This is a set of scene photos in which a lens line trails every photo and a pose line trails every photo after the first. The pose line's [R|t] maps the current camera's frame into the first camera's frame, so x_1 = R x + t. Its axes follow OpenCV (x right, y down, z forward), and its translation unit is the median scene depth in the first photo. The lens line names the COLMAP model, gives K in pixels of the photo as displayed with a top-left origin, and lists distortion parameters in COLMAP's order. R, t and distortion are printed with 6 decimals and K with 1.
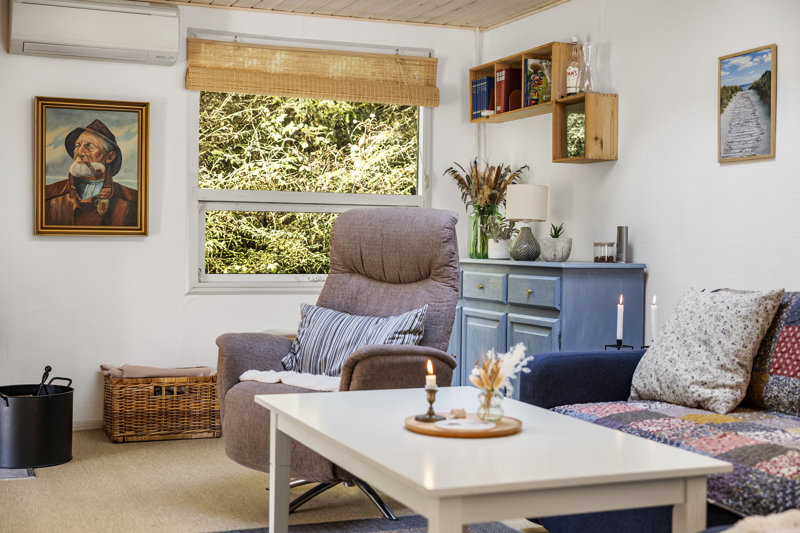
lens RADIAL K [[1093.0, 0, 403.8], [0, 1093.0, 265.5], [0, 0, 1]] dist [0.053649, 0.000000]
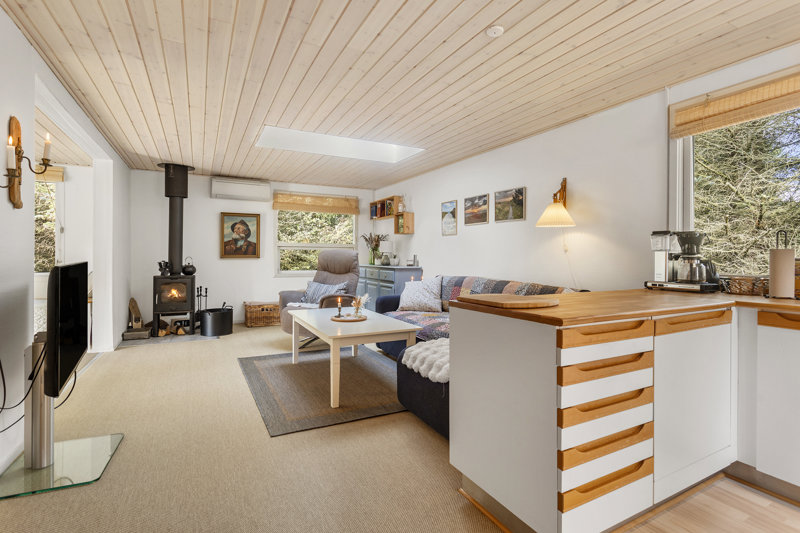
lens RADIAL K [[387.0, 0, 410.2], [0, 387.0, 261.6], [0, 0, 1]] dist [0.003248, 0.000878]
pose [[0.994034, -0.005379, 0.108940, 0.061455], [0.006088, 0.999962, -0.006178, -0.009130], [-0.108903, 0.006805, 0.994029, -0.100248]]
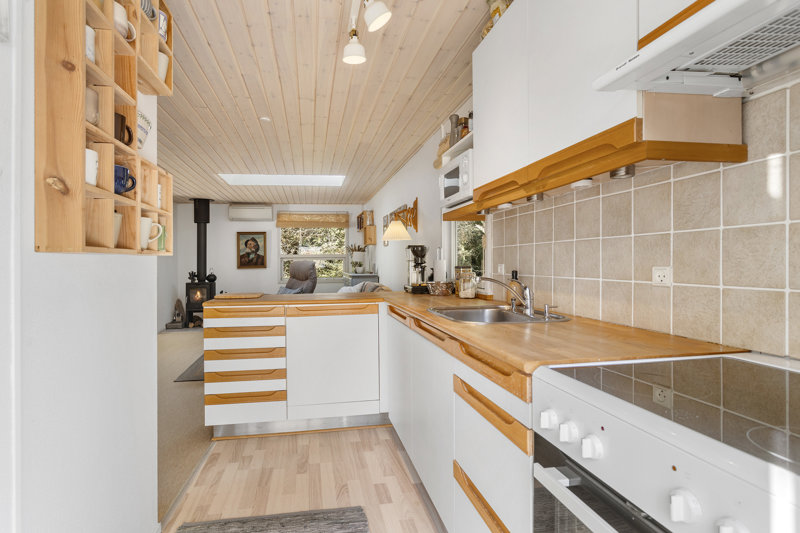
lens RADIAL K [[445.3, 0, 382.8], [0, 445.3, 265.4], [0, 0, 1]] dist [0.009774, 0.000485]
pose [[0.963829, -0.018969, -0.265844, 0.544837], [0.015144, 0.999750, -0.016432, -0.006321], [0.266089, 0.011811, 0.963876, -0.331516]]
